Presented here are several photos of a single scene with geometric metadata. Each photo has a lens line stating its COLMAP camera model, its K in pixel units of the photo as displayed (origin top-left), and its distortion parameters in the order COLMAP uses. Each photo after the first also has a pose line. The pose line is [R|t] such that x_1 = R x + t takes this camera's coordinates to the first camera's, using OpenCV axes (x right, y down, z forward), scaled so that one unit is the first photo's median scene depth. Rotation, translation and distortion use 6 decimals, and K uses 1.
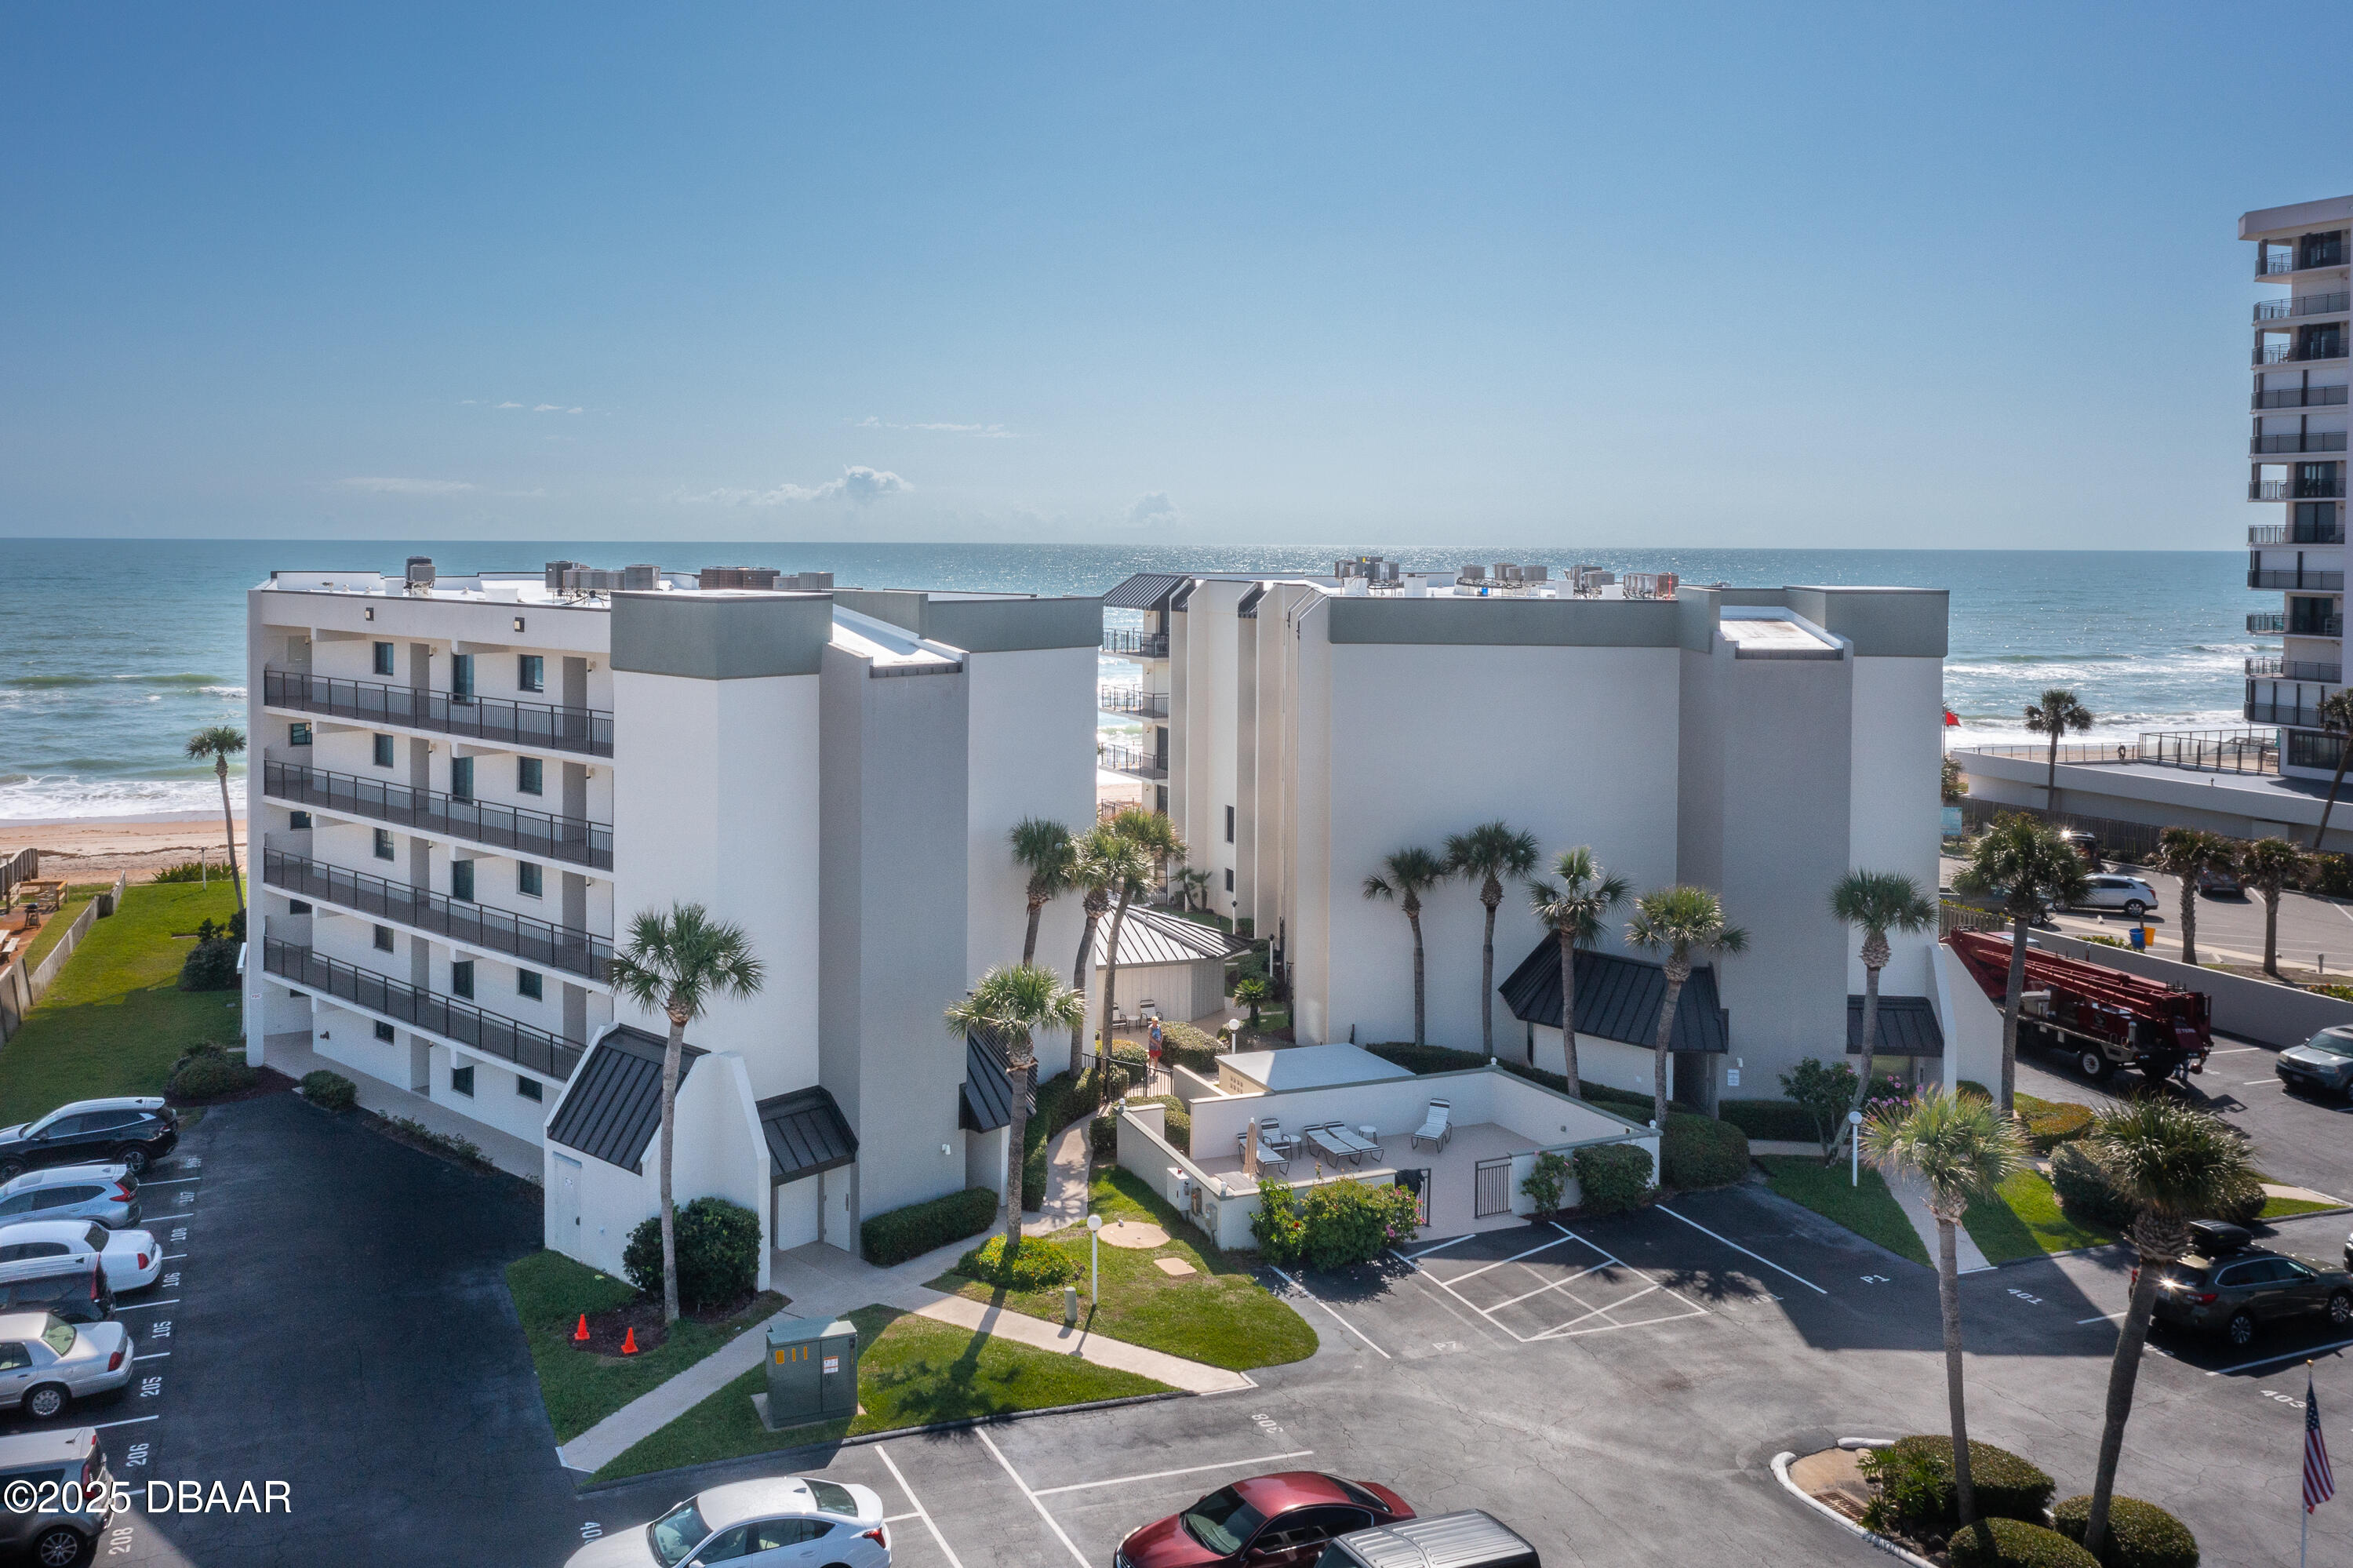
lens RADIAL K [[1793.5, 0, 1116.5], [0, 1793.5, 630.6], [0, 0, 1]] dist [0.012323, 0.007812]
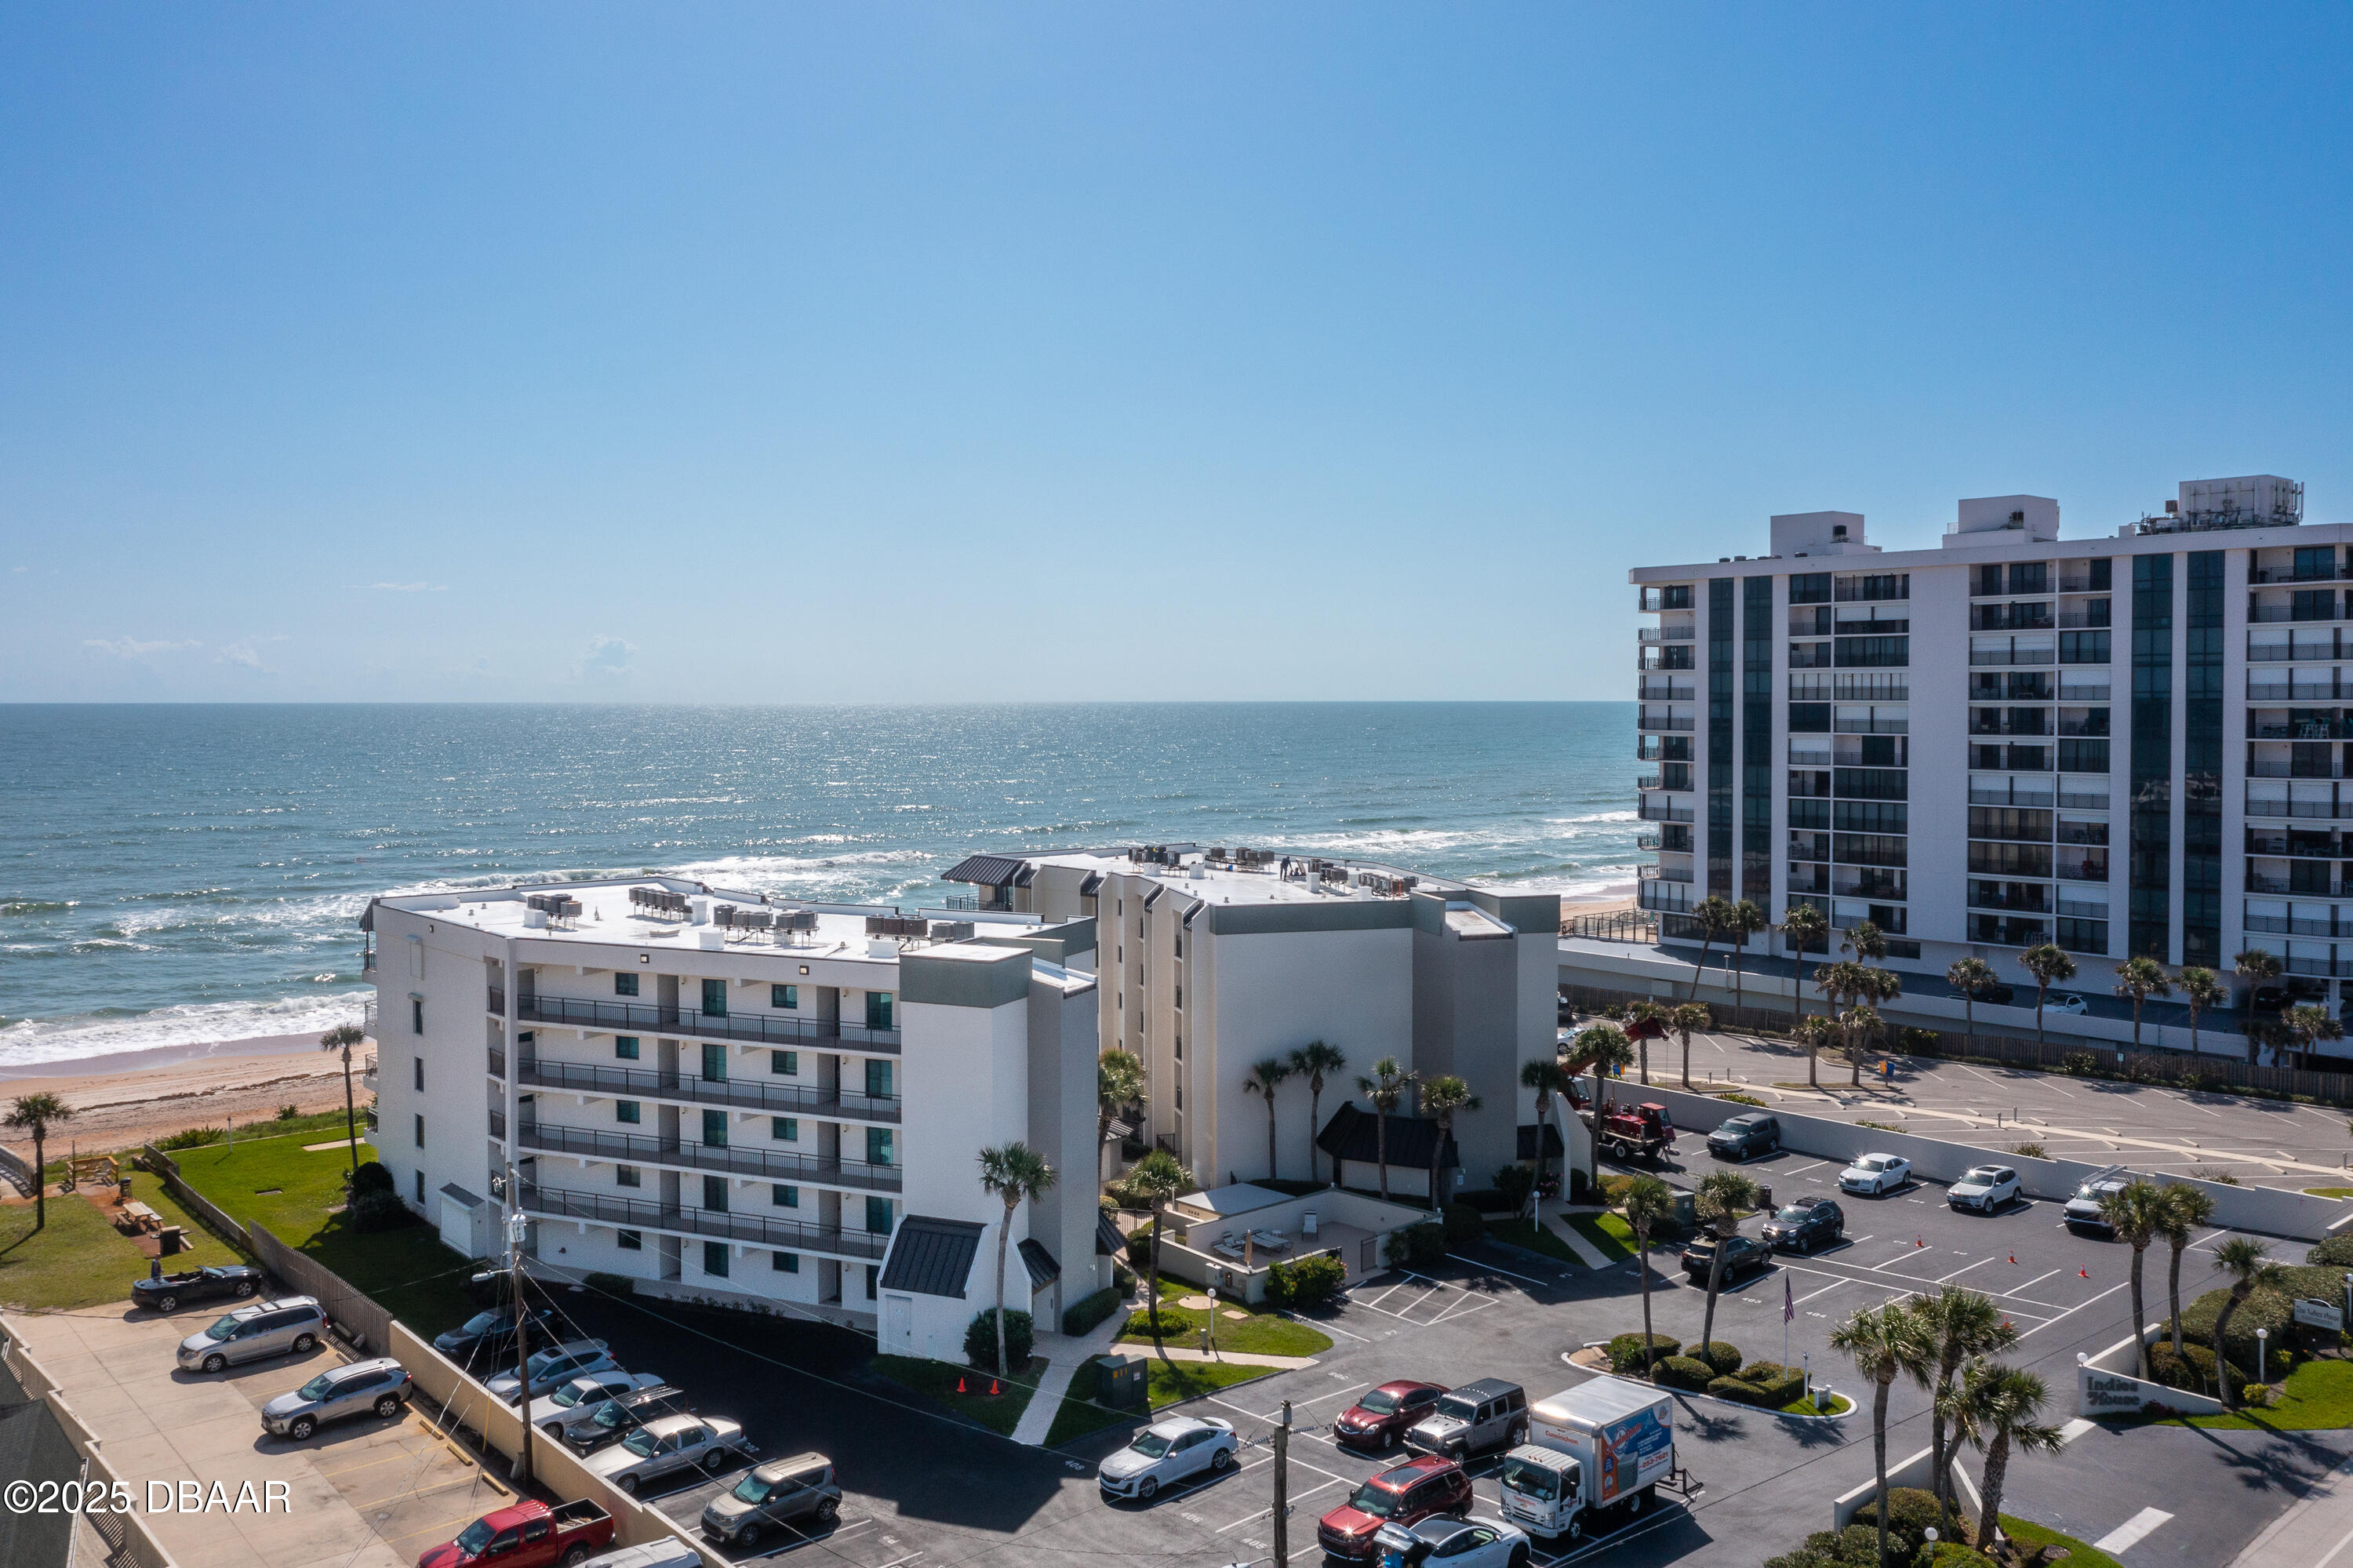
lens RADIAL K [[1841.8, 0, 1175.6], [0, 1841.8, 777.9], [0, 0, 1]] dist [0.001500, 0.001649]
pose [[0.934082, -0.021938, 0.356383, -0.531366], [0.018087, 0.999737, 0.014134, -0.167967], [-0.356600, -0.006756, 0.934233, -0.556873]]
